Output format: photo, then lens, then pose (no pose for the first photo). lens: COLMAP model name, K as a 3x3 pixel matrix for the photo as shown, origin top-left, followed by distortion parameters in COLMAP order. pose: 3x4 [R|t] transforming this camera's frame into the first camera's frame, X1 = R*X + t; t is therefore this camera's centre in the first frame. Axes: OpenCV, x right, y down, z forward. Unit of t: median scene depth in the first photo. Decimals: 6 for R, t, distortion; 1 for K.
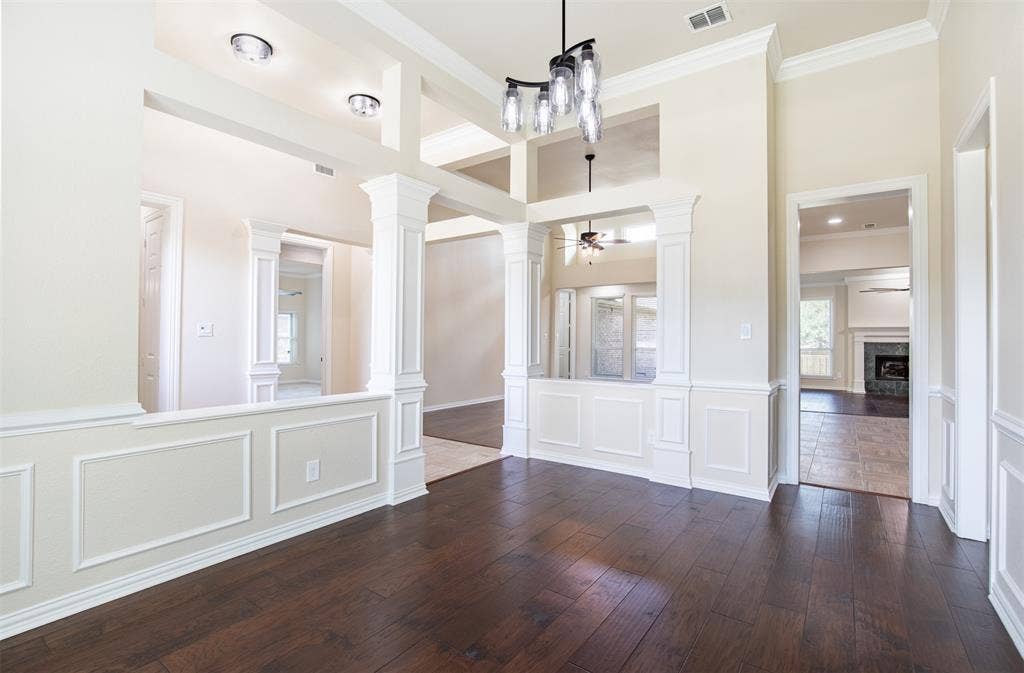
lens RADIAL K [[478.6, 0, 512.0], [0, 478.6, 336.5], [0, 0, 1]] dist [-0.013221, -0.000084]
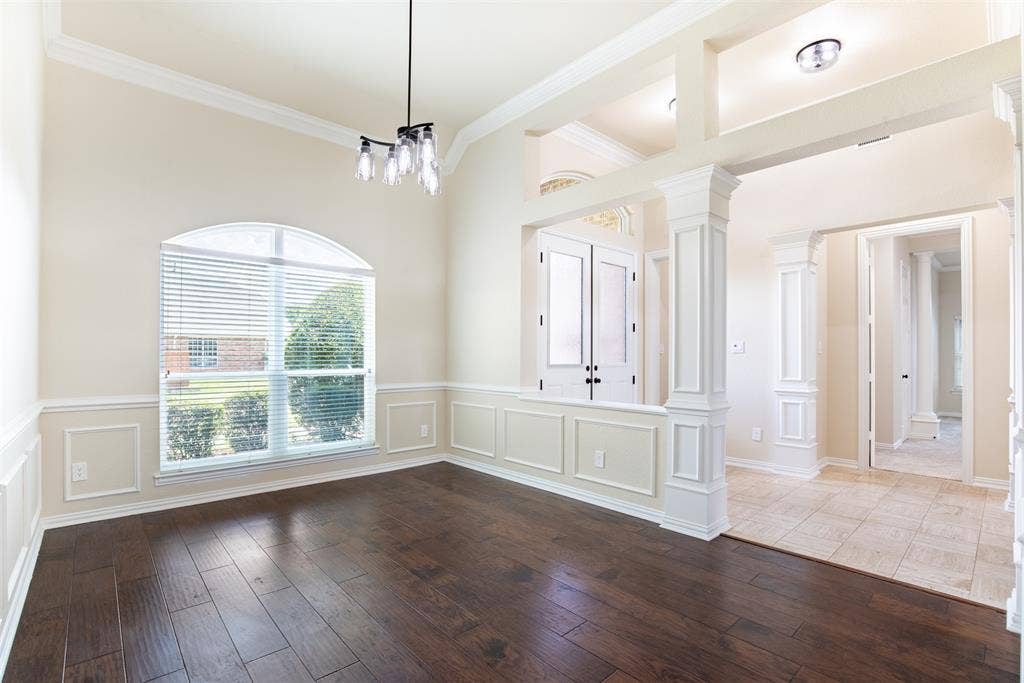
lens RADIAL K [[482.7, 0, 514.2], [0, 482.7, 361.6], [0, 0, 1]] dist [-0.002355, -0.000191]
pose [[-0.226457, 0.002111, -0.974019, 0.790589], [0.006984, 0.999975, 0.000544, 0.019088], [0.973996, -0.006679, -0.226466, 0.964963]]
